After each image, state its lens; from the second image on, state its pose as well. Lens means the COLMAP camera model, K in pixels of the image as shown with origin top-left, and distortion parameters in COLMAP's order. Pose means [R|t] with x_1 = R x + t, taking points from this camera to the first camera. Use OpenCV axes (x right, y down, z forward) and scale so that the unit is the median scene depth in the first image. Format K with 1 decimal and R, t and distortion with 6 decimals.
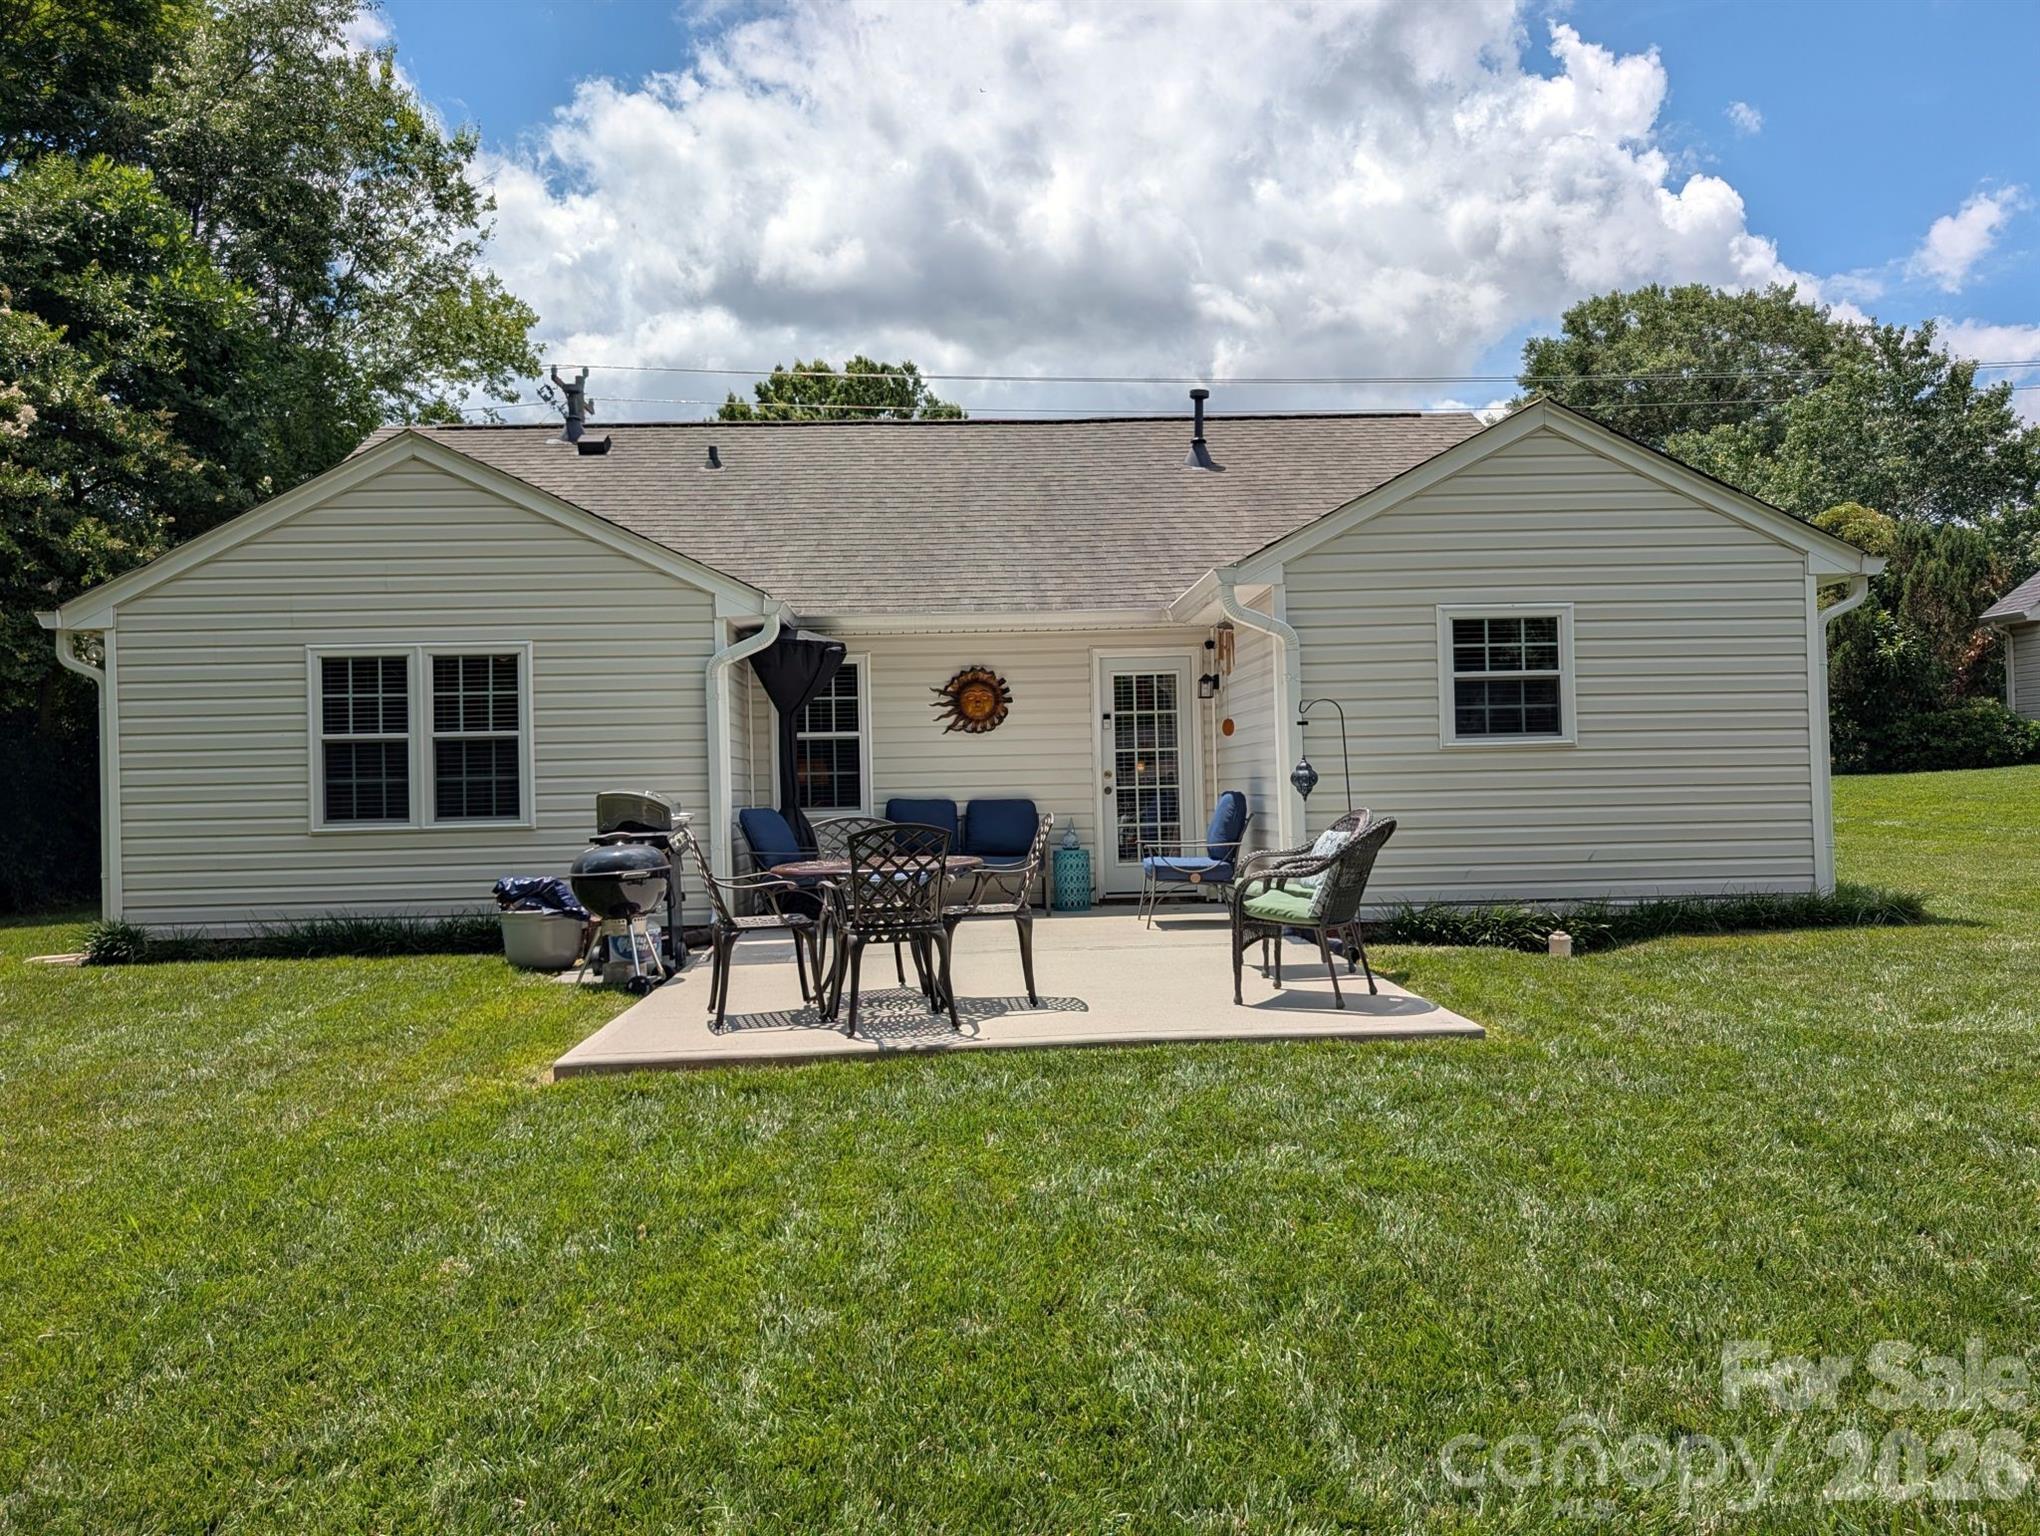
lens RADIAL K [[1459.9, 0, 1035.0], [0, 1459.9, 778.3], [0, 0, 1]] dist [0.023164, -0.027568]
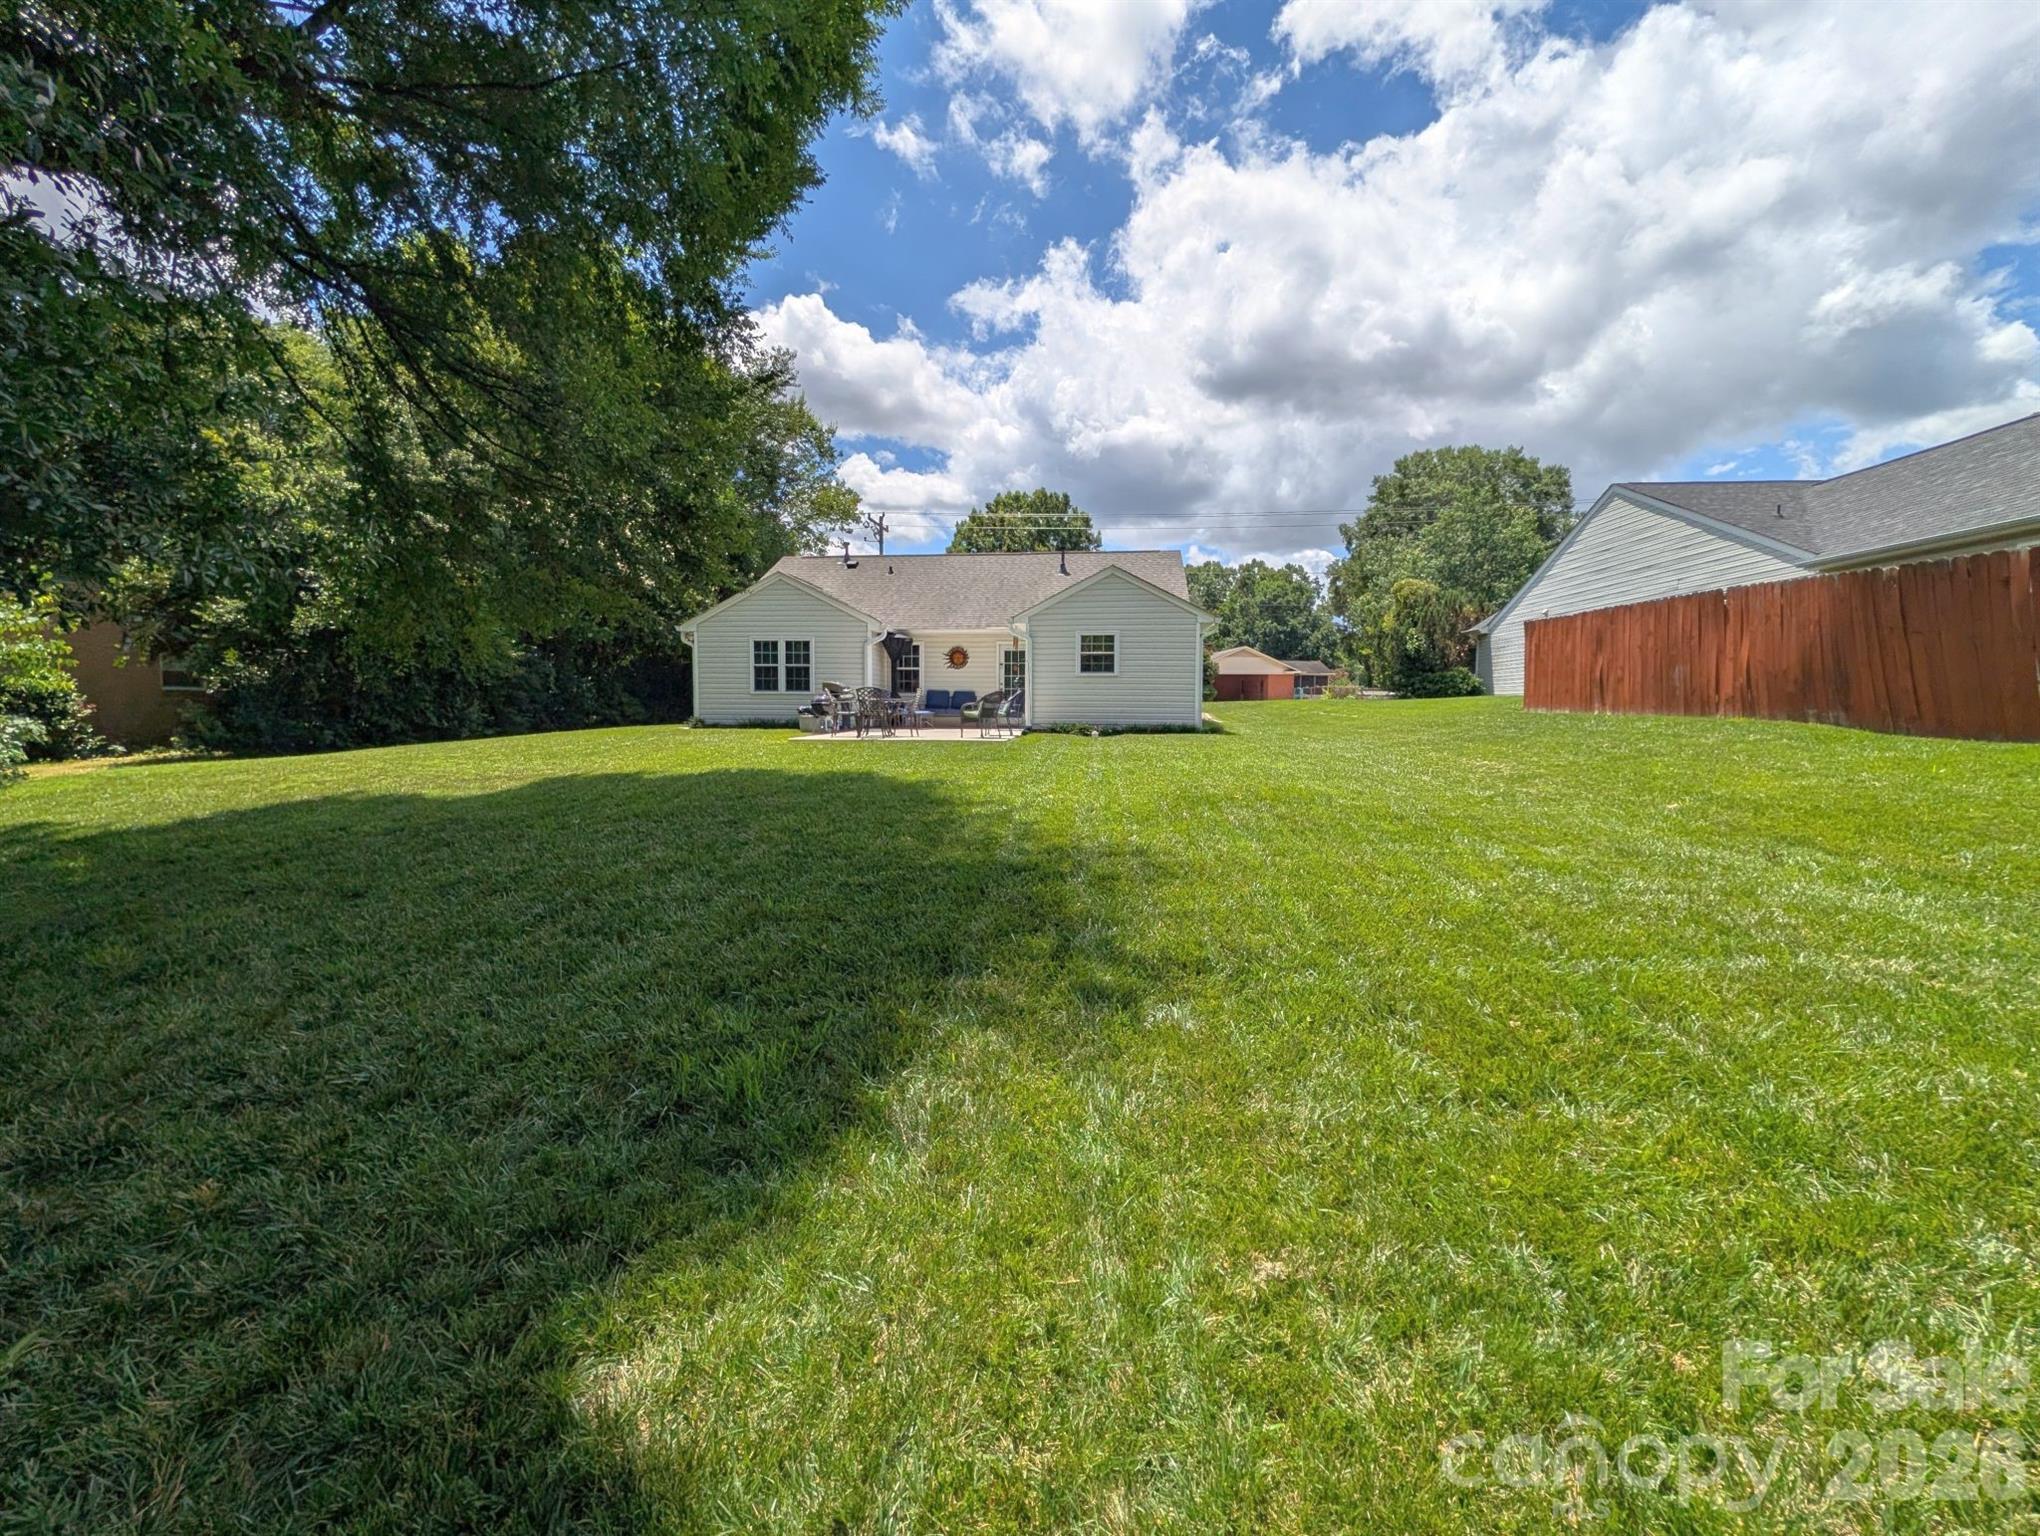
lens RADIAL K [[781.7, 0, 1016.6], [0, 781.7, 739.2], [0, 0, 1]] dist [0.001977, -0.000638]
pose [[0.983490, 0.038383, -0.176845, 0.385278], [-0.029643, 0.998217, 0.051802, 0.028003], [0.178518, -0.045705, 0.982875, -0.593646]]
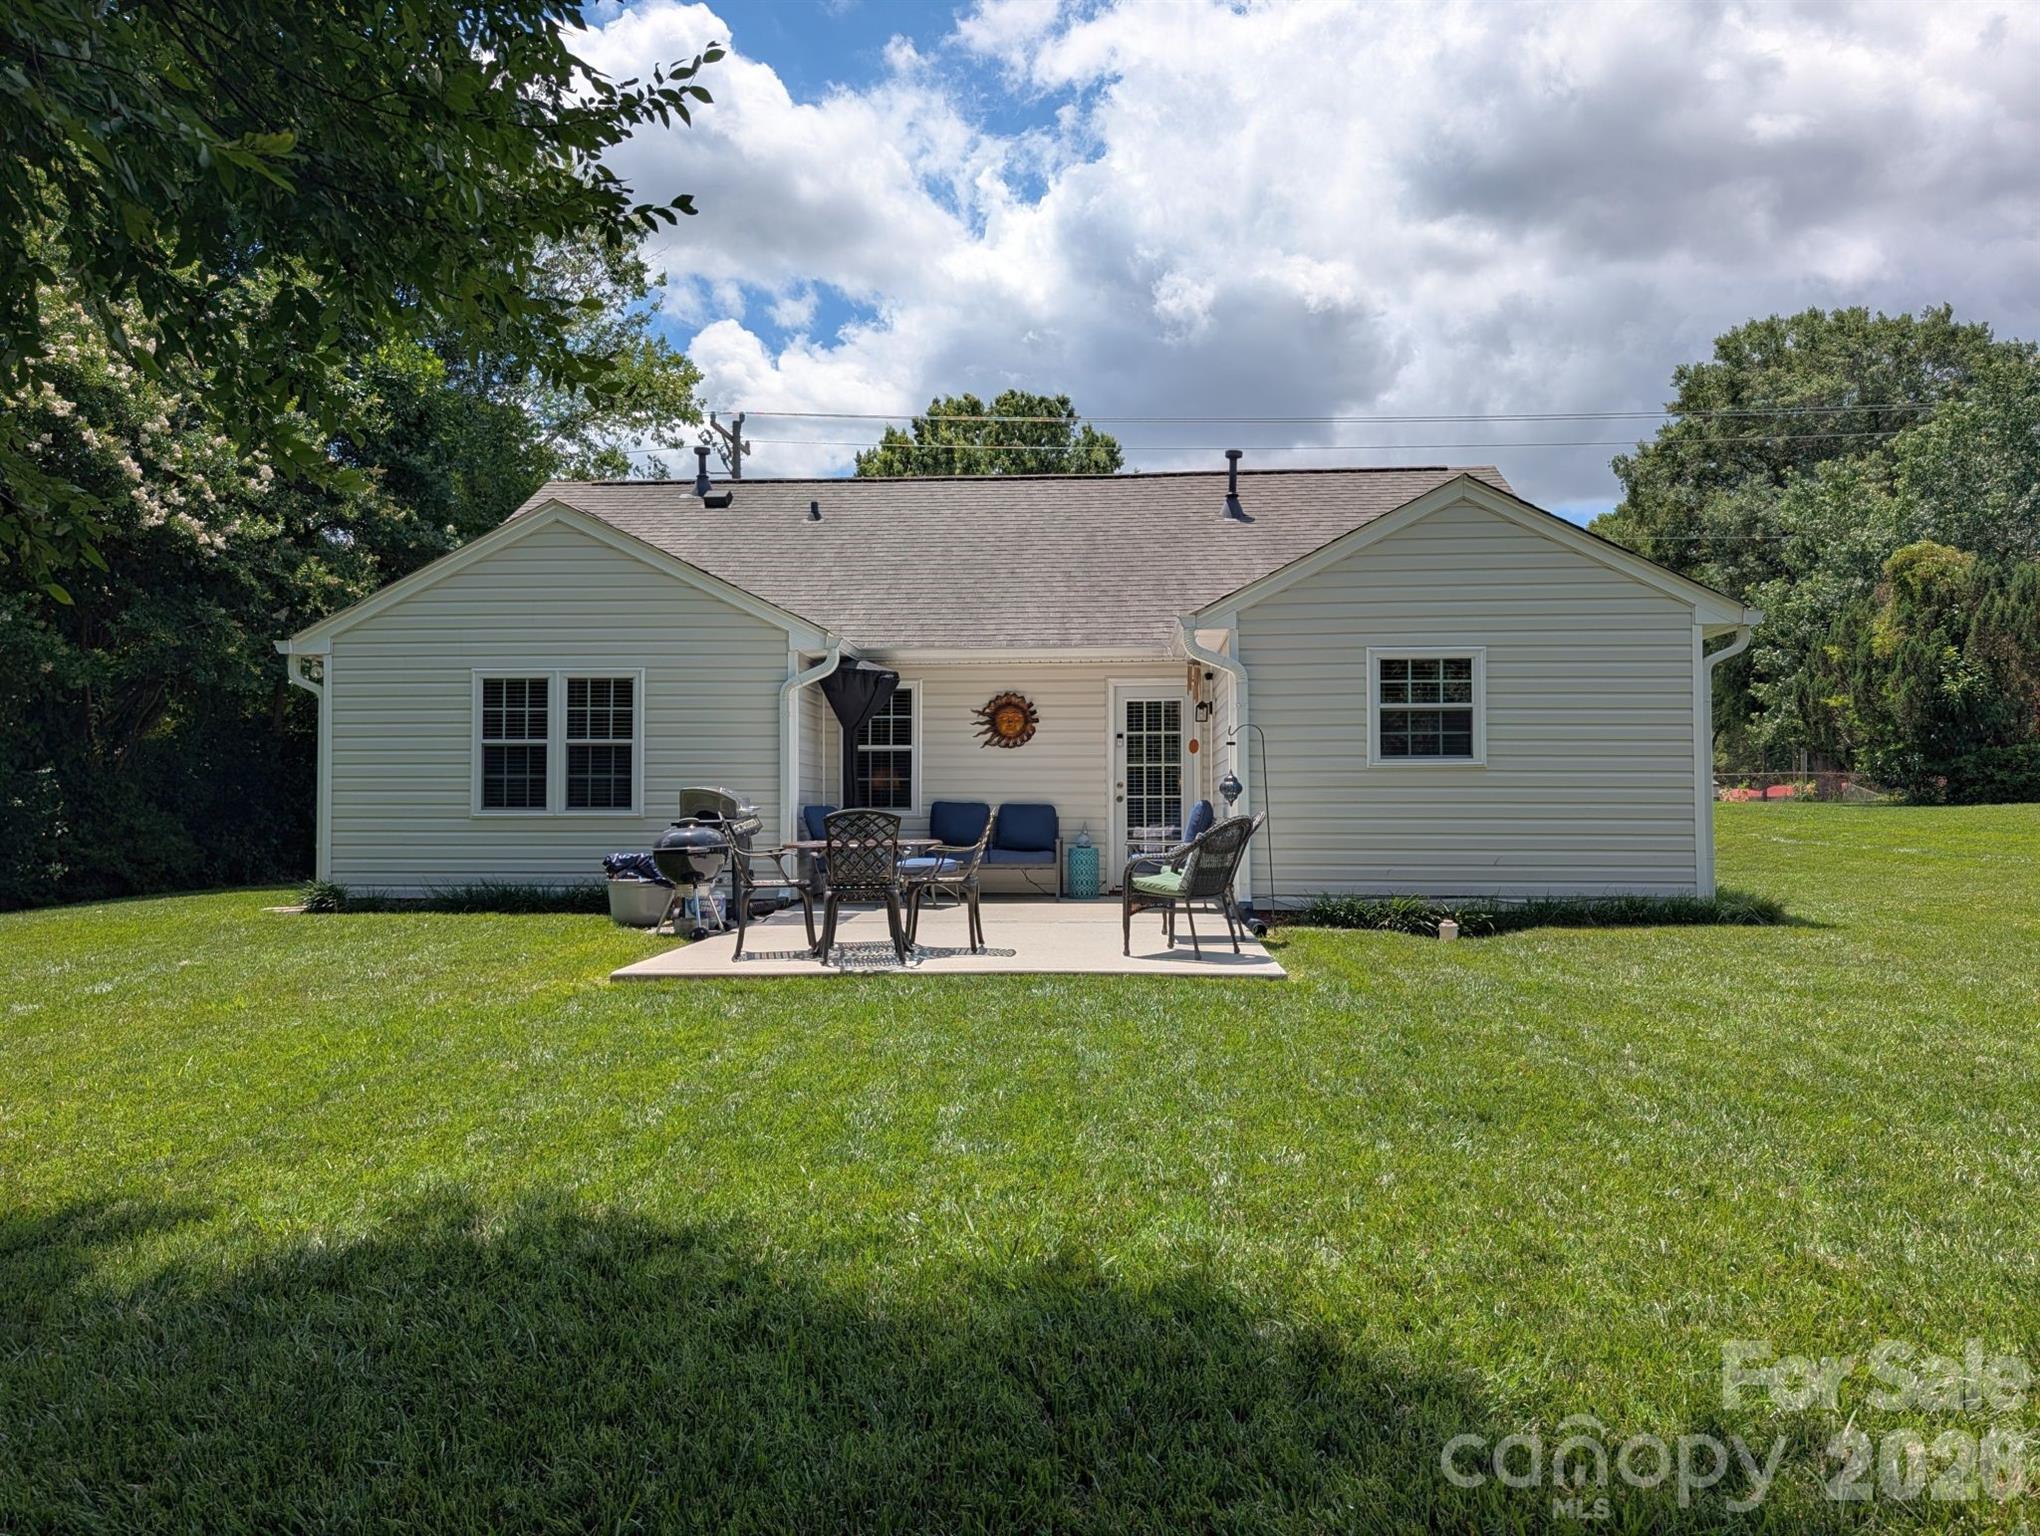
lens RADIAL K [[1459.9, 0, 1027.6], [0, 1459.9, 769.0], [0, 0, 1]] dist [0.023164, -0.027568]
pose [[0.992794, 0.019306, -0.118266, 0.120002], [-0.021613, 0.999600, -0.018253, 0.007746], [0.117866, 0.020677, 0.992814, -0.183286]]
